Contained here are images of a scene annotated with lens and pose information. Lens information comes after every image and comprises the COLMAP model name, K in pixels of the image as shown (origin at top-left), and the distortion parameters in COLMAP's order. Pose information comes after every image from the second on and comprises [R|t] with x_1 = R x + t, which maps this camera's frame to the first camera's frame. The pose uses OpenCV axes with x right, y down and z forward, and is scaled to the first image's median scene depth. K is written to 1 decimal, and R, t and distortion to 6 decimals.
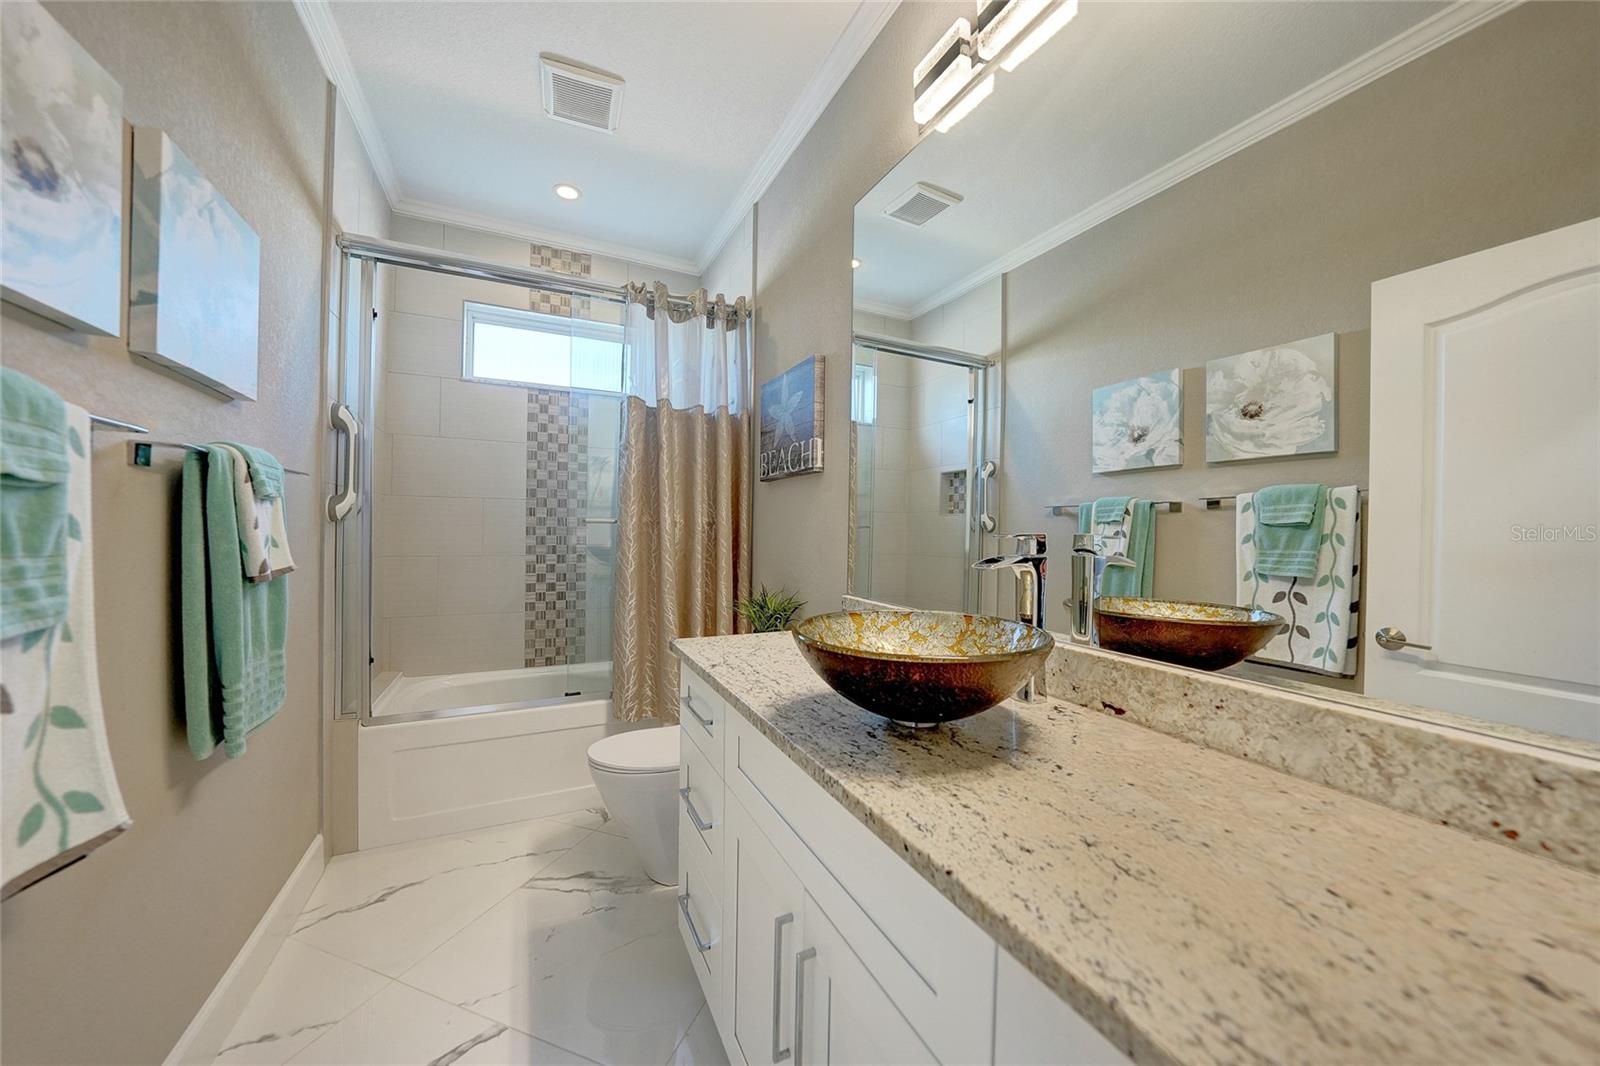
lens RADIAL K [[563.1, 0, 801.5], [0, 563.1, 531.3], [0, 0, 1]] dist [-0.016552, 0.000505]
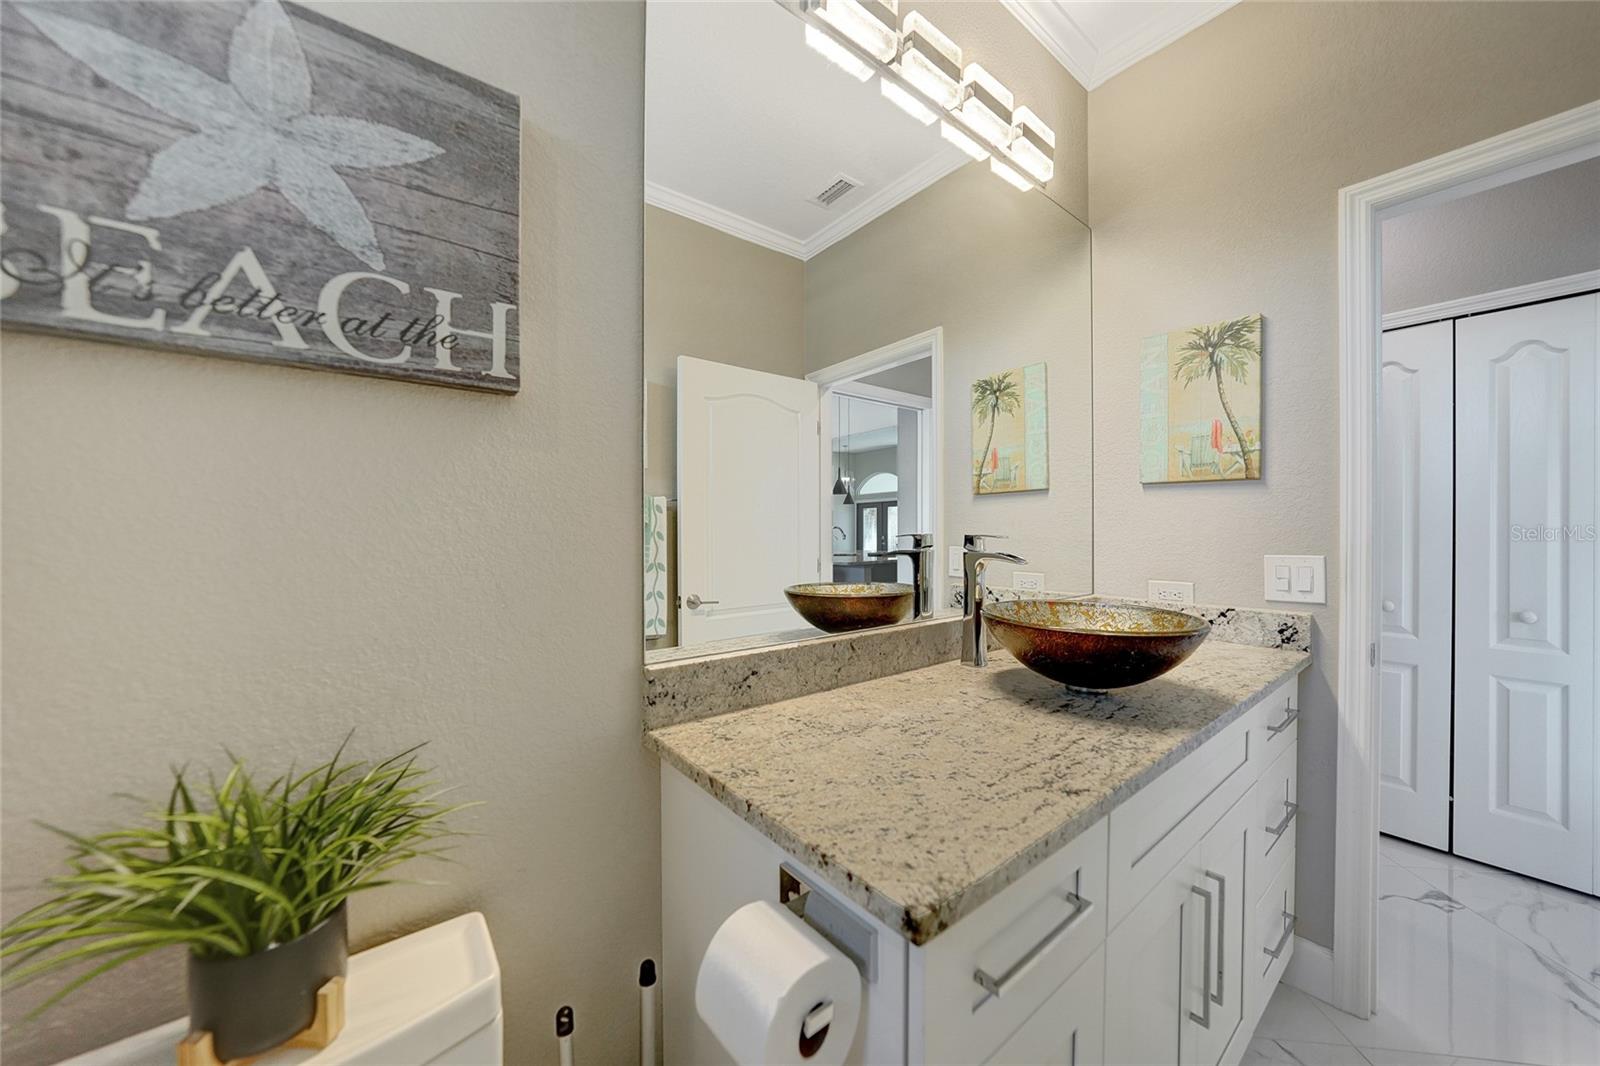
lens RADIAL K [[563.1, 0, 803.9], [0, 563.1, 522.7], [0, 0, 1]] dist [-0.016552, 0.000505]
pose [[-0.217917, 0.001970, 0.975965, -0.670719], [0.016822, 0.999857, 0.001738, -0.020547], [-0.975822, 0.016797, -0.217919, 1.489393]]
